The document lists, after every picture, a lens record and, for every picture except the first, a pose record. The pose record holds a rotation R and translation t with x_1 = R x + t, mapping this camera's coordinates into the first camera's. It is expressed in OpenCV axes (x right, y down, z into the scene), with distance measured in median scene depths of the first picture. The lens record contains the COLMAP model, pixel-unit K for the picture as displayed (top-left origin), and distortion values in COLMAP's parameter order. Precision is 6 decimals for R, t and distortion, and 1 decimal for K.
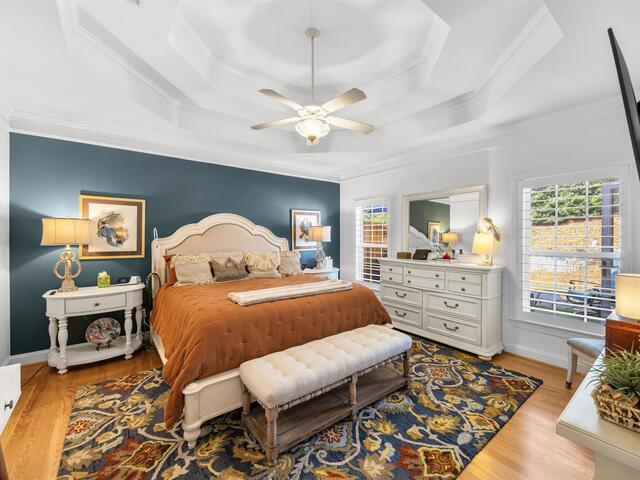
lens RADIAL K [[271.3, 0, 321.0], [0, 271.3, 241.7], [0, 0, 1]] dist [-0.002566, -0.000120]
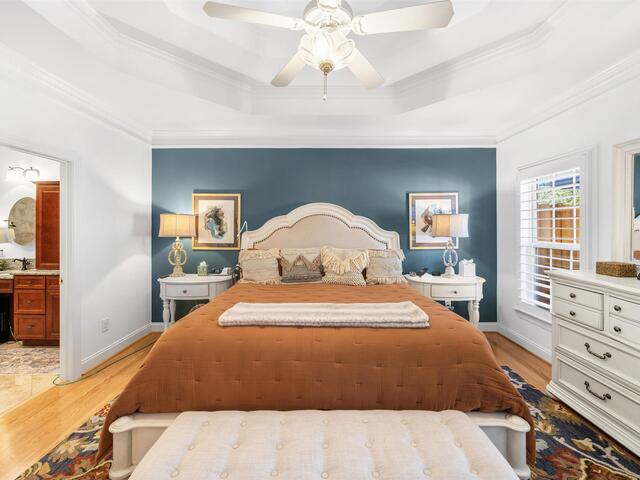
lens RADIAL K [[276.9, 0, 320.6], [0, 276.9, 230.6], [0, 0, 1]] dist [-0.002362, -0.000093]
pose [[0.789788, 0.003585, -0.613369, 0.235465], [-0.011131, 0.999902, -0.008488, -0.009440], [0.613279, 0.013531, 0.789751, 0.360129]]
